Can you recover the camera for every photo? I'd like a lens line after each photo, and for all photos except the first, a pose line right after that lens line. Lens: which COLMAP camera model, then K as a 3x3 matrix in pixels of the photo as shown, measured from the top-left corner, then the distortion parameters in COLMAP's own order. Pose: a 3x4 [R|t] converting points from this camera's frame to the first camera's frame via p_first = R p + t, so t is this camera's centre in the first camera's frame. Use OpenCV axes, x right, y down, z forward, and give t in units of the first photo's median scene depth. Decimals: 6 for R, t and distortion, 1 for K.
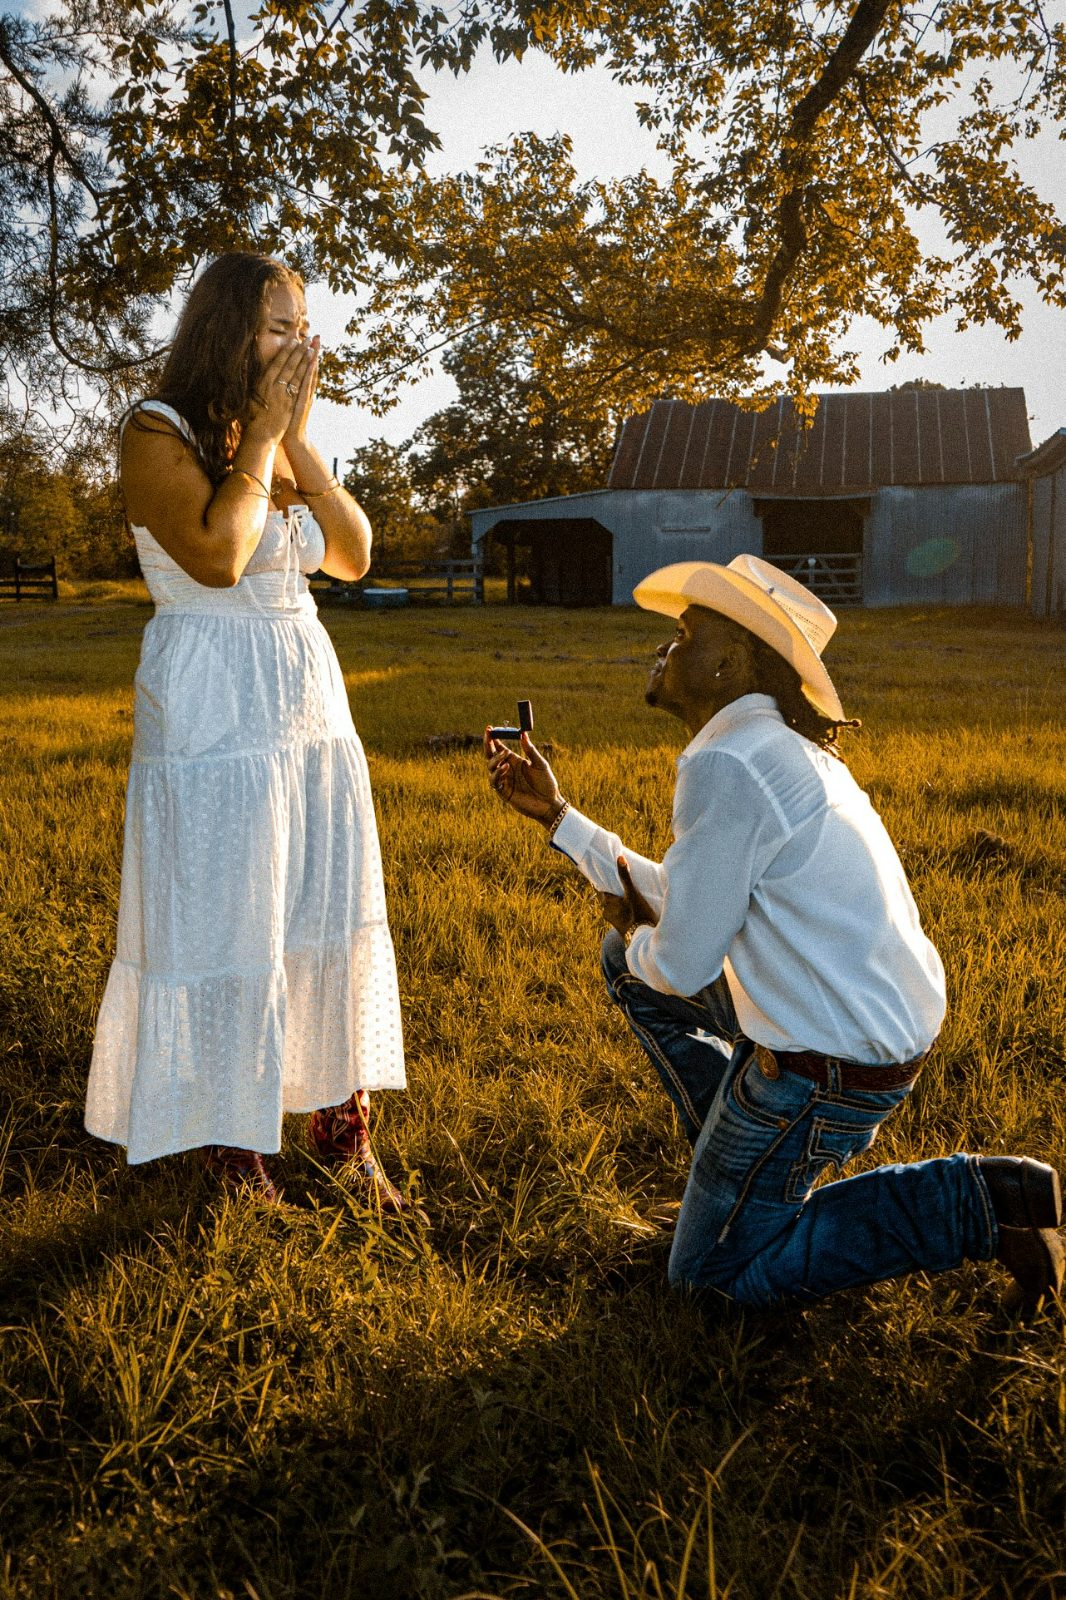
lens RADIAL K [[1388.7, 0, 500.1], [0, 1388.7, 748.3], [0, 0, 1]] dist [-0.008100, 0.016713]
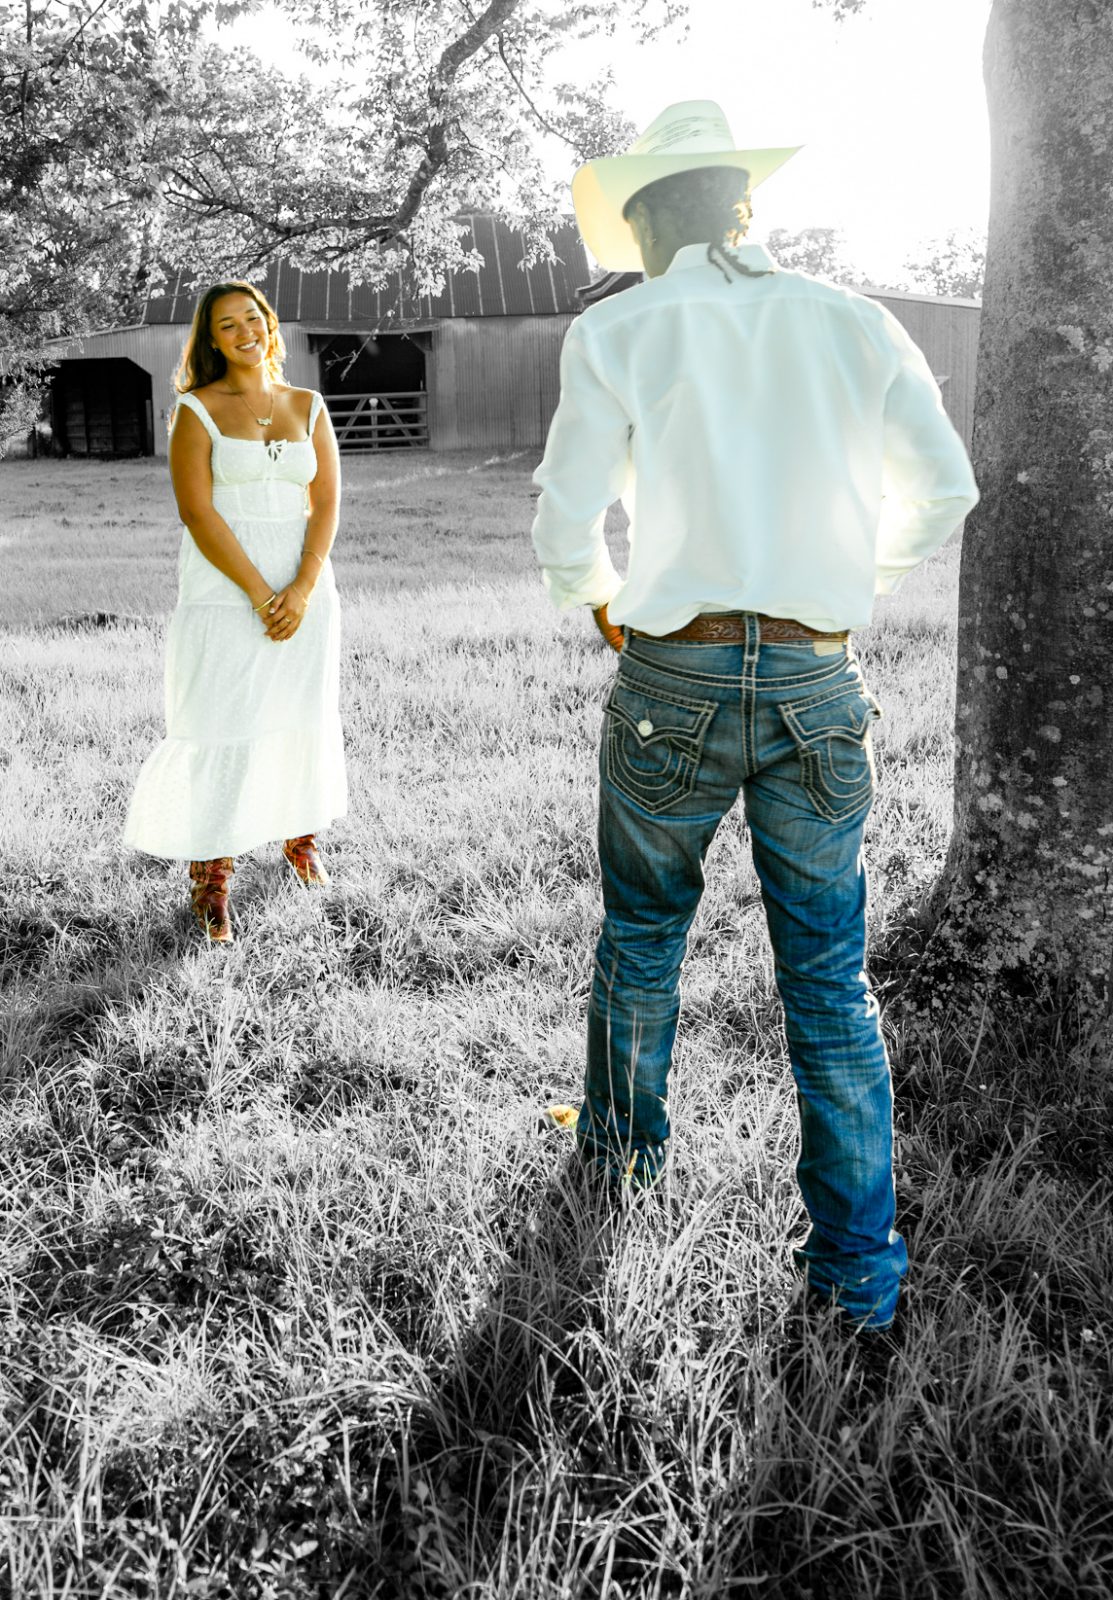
lens RADIAL K [[1634.0, 0, 485.2], [0, 1634.0, 603.3], [0, 0, 1]] dist [0.052945, 0.002113]
pose [[0.953832, -0.057774, 0.294732, -0.118847], [0.059197, 0.998238, 0.004099, -0.004895], [-0.294449, 0.013538, 0.955571, -0.201609]]
